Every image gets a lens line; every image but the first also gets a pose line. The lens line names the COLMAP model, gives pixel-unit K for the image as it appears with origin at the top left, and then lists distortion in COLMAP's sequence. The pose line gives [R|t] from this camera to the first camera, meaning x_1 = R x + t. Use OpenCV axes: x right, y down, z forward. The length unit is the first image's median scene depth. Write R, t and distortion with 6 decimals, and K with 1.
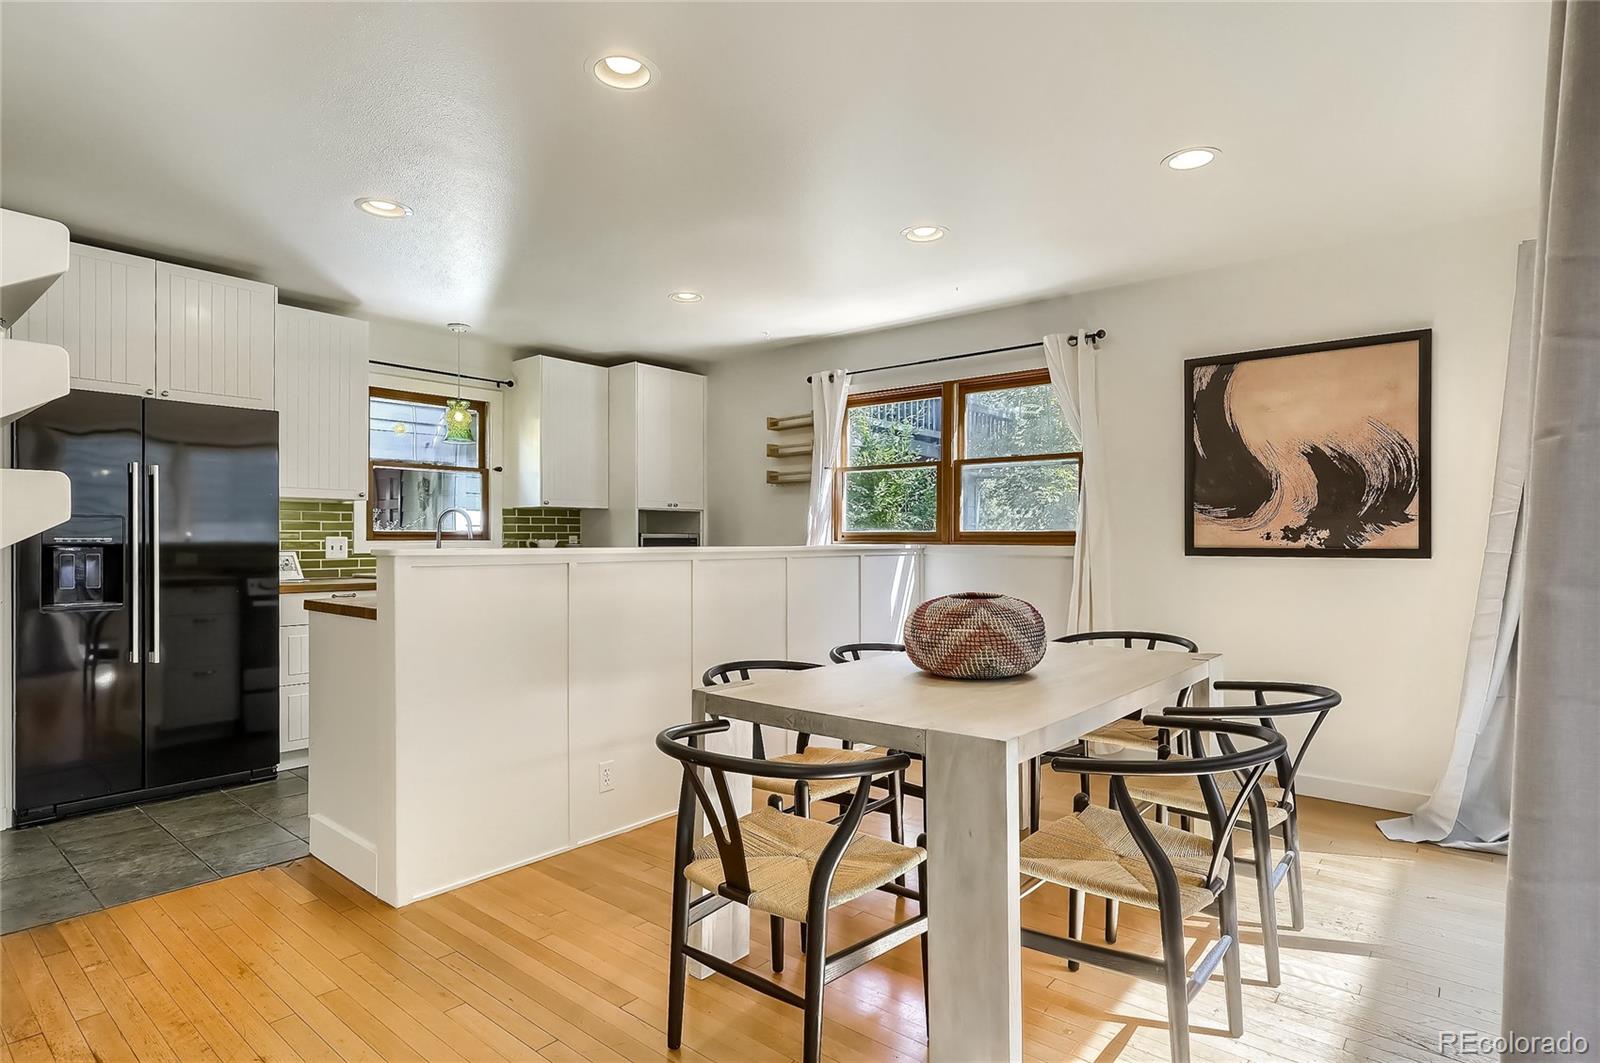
lens RADIAL K [[821.1, 0, 801.1], [0, 821.1, 533.2], [0, 0, 1]] dist [-0.006892, 0.003564]
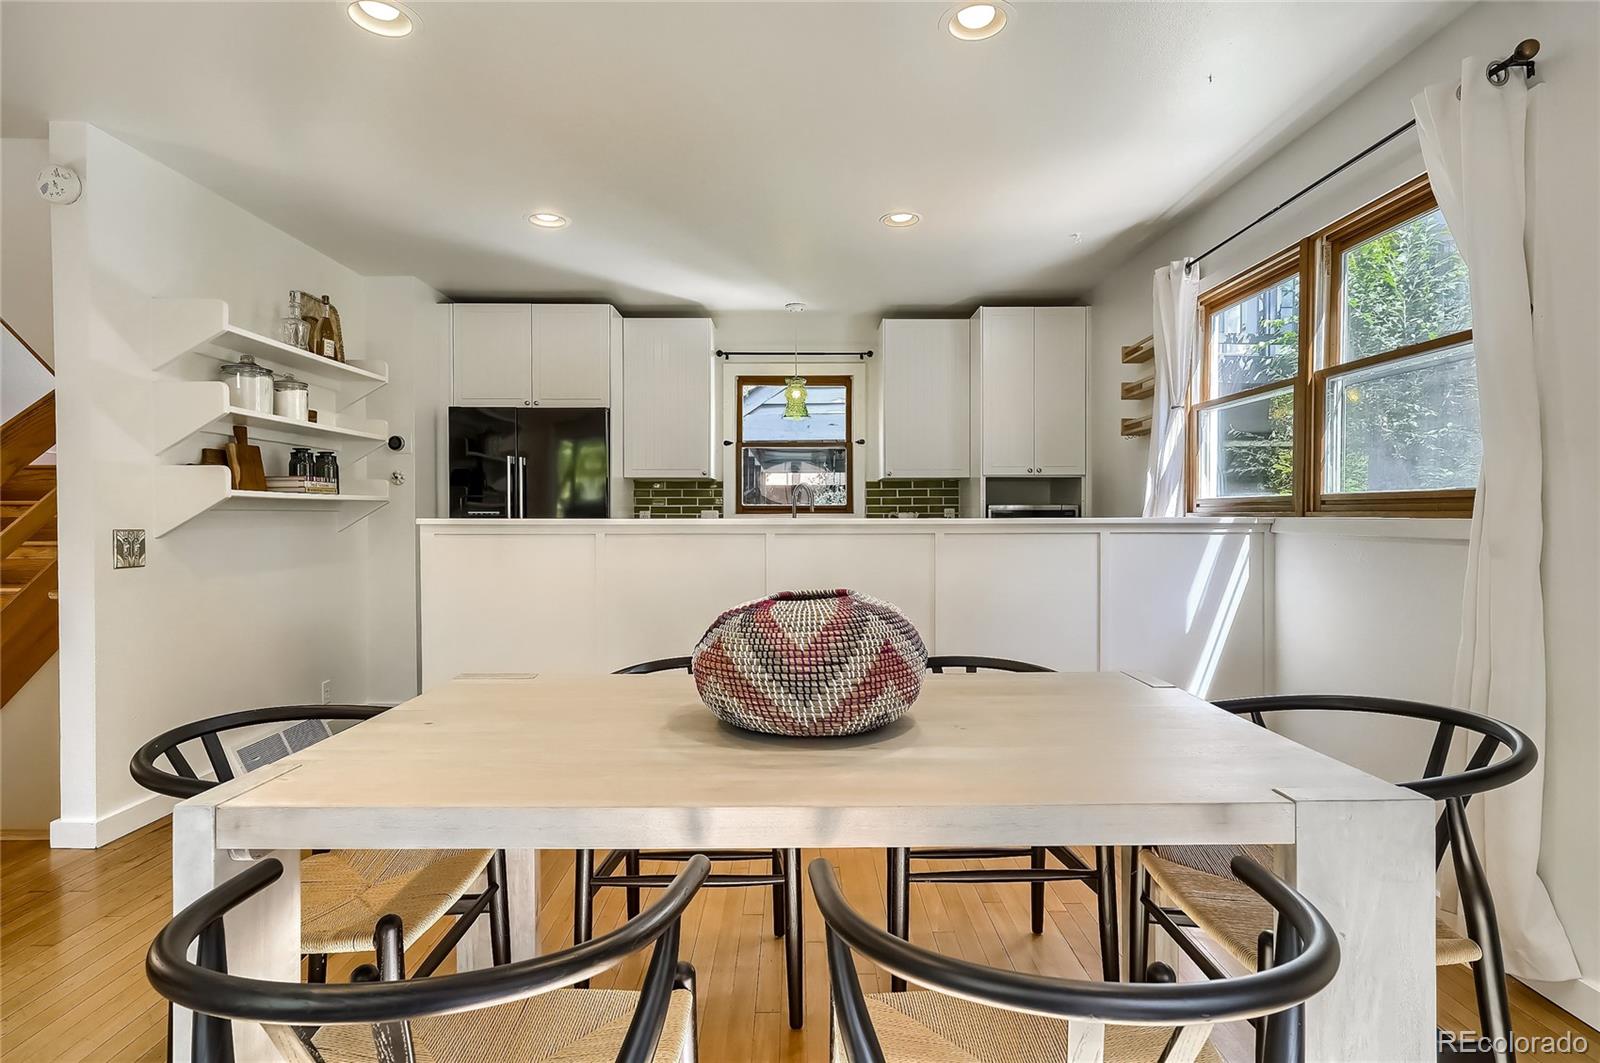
lens RADIAL K [[821.1, 0, 799.0], [0, 821.1, 528.7], [0, 0, 1]] dist [-0.006892, 0.003564]
pose [[0.650334, 0.009941, -0.759584, 0.389134], [0.007423, 0.999783, 0.019440, 0.008262], [0.759612, -0.018281, 0.650119, 0.339761]]
